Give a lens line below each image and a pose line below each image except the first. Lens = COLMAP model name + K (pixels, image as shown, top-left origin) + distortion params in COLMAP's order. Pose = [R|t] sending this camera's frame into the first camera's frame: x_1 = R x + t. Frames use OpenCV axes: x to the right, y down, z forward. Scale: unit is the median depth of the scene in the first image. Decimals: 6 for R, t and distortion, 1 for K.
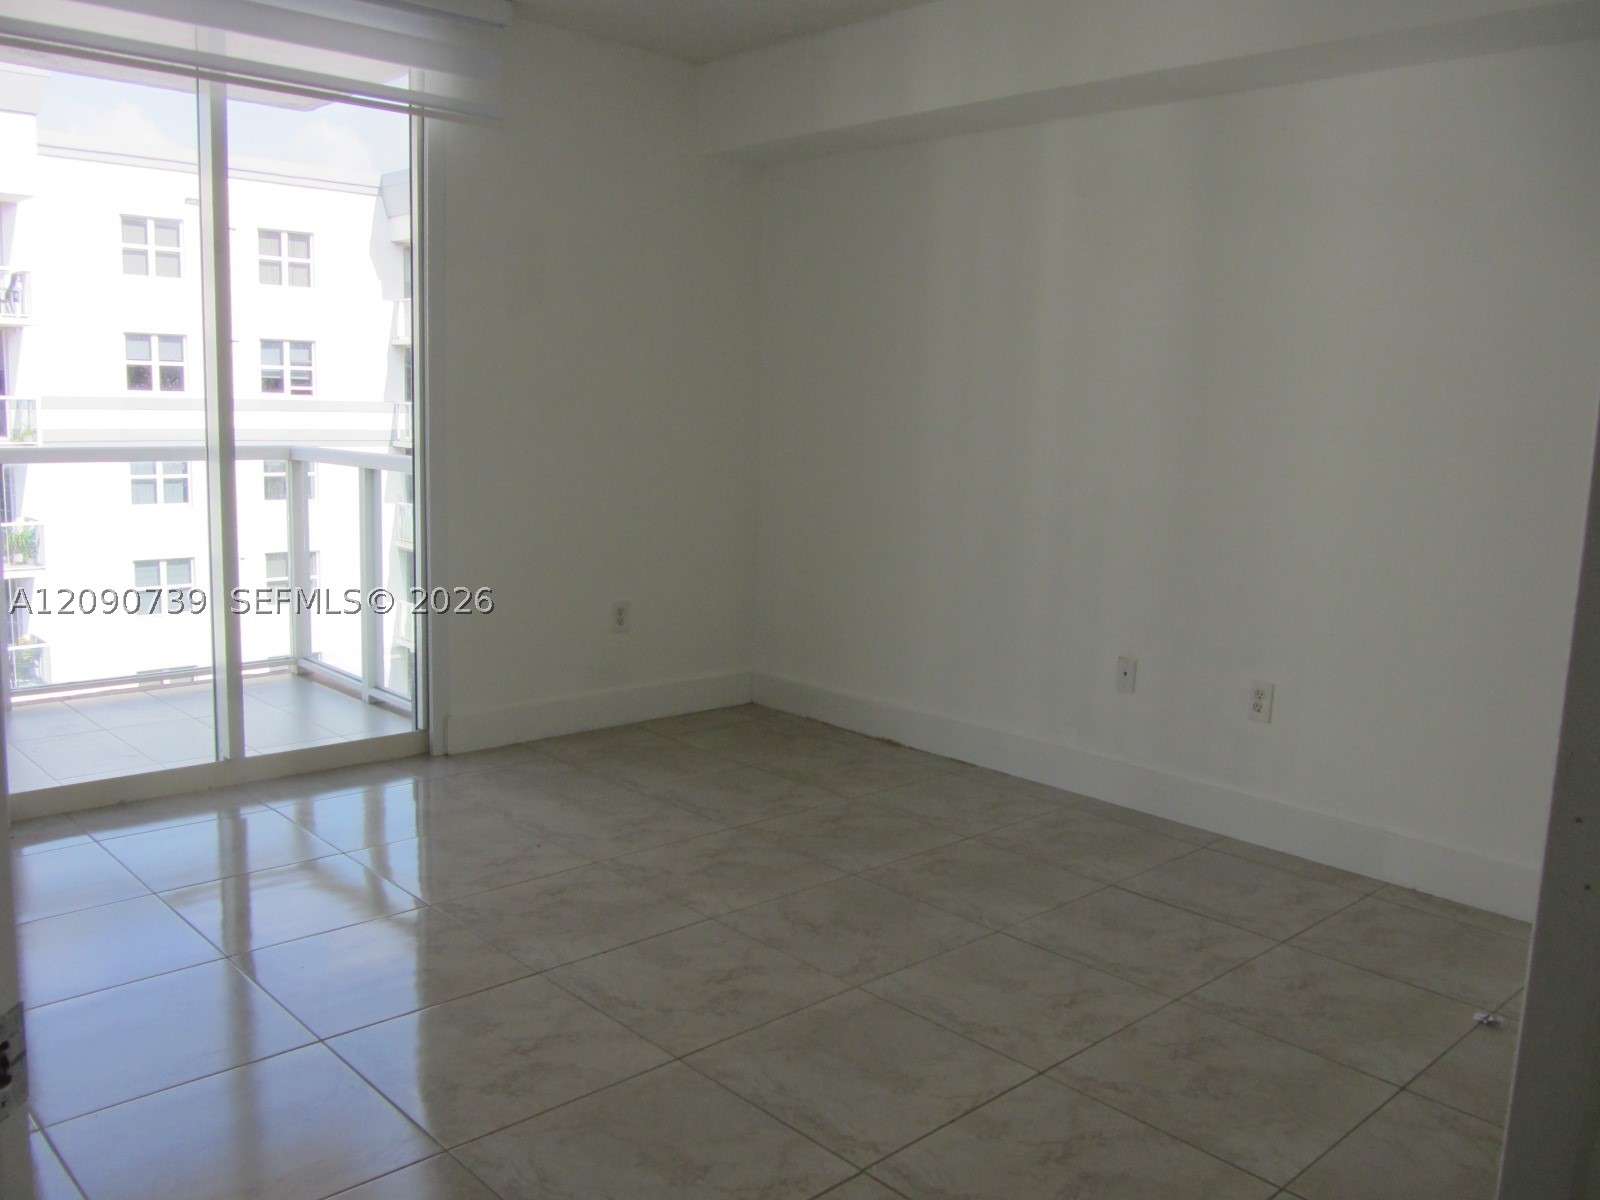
lens RADIAL K [[1316.5, 0, 800.2], [0, 1316.5, 604.4], [0, 0, 1]] dist [-0.022151, -0.008570]
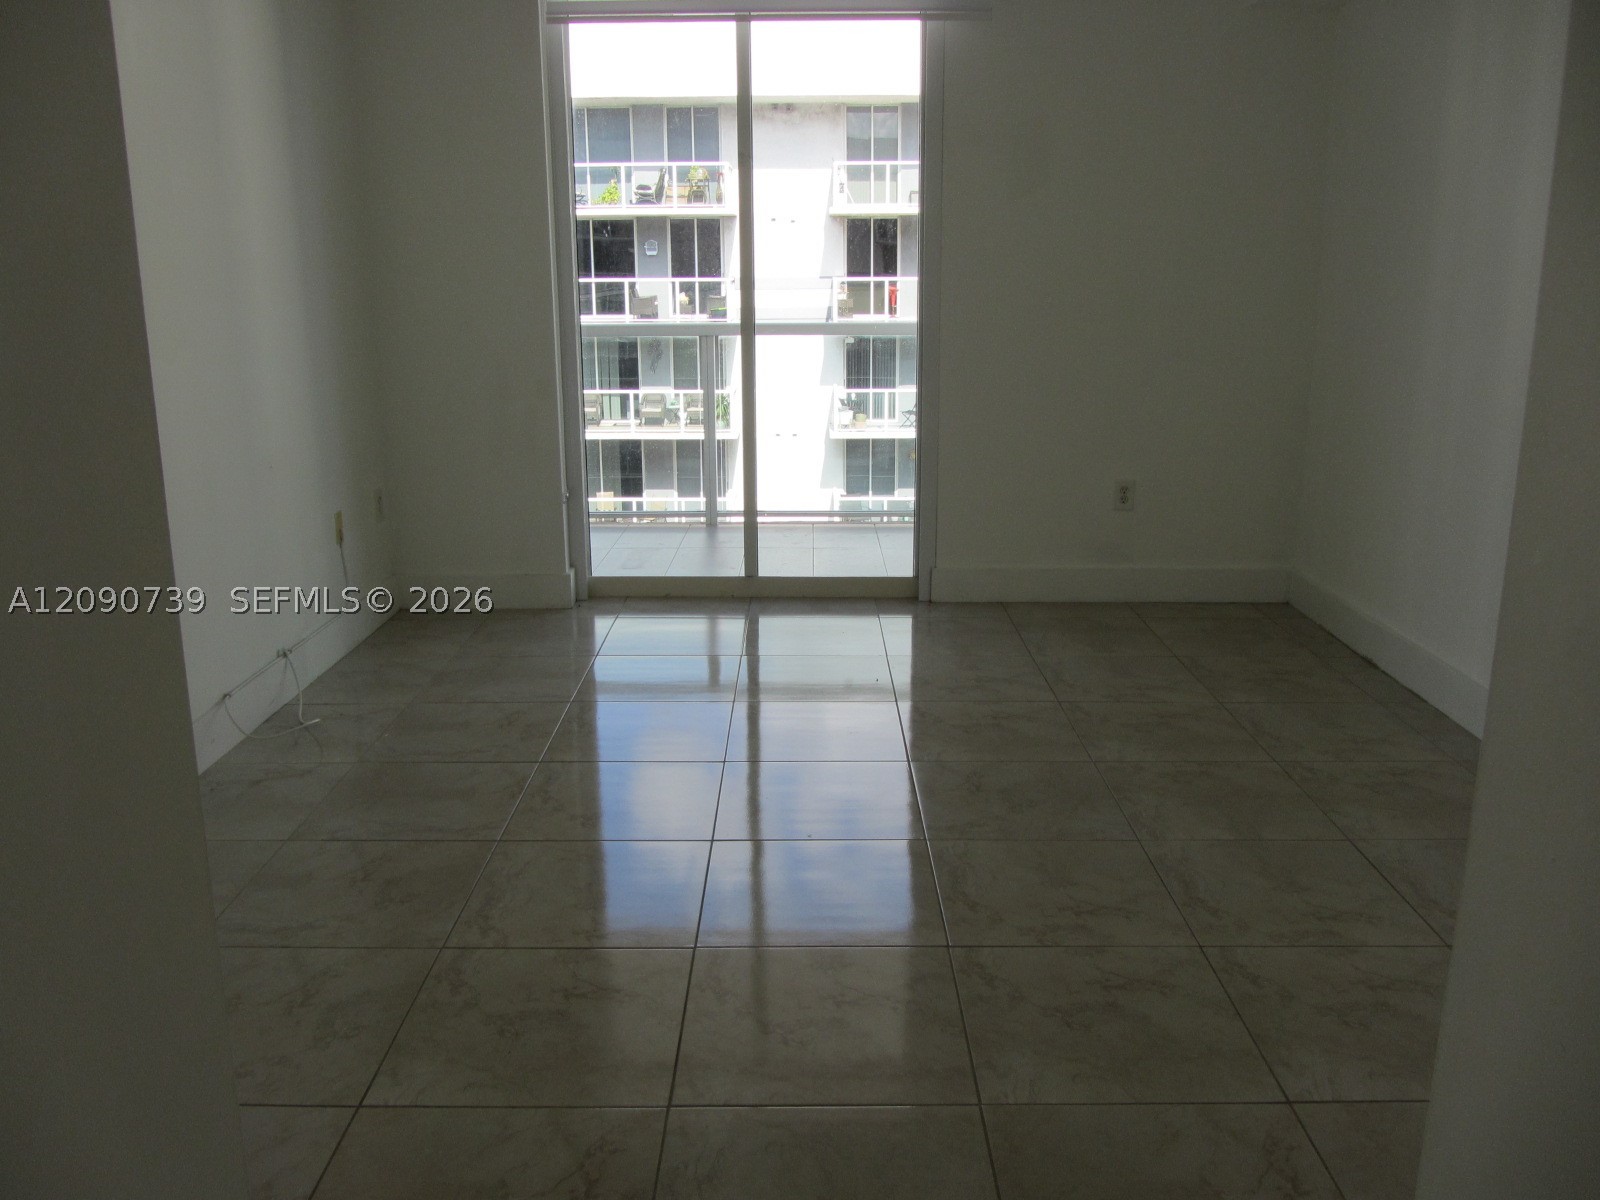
lens RADIAL K [[1316.5, 0, 802.2], [0, 1316.5, 593.7], [0, 0, 1]] dist [-0.022151, -0.008570]
pose [[0.727087, 0.136739, -0.672791, 0.408096], [-0.082736, 0.990275, 0.111852, -0.008833], [0.681542, -0.025662, 0.731329, 0.103393]]
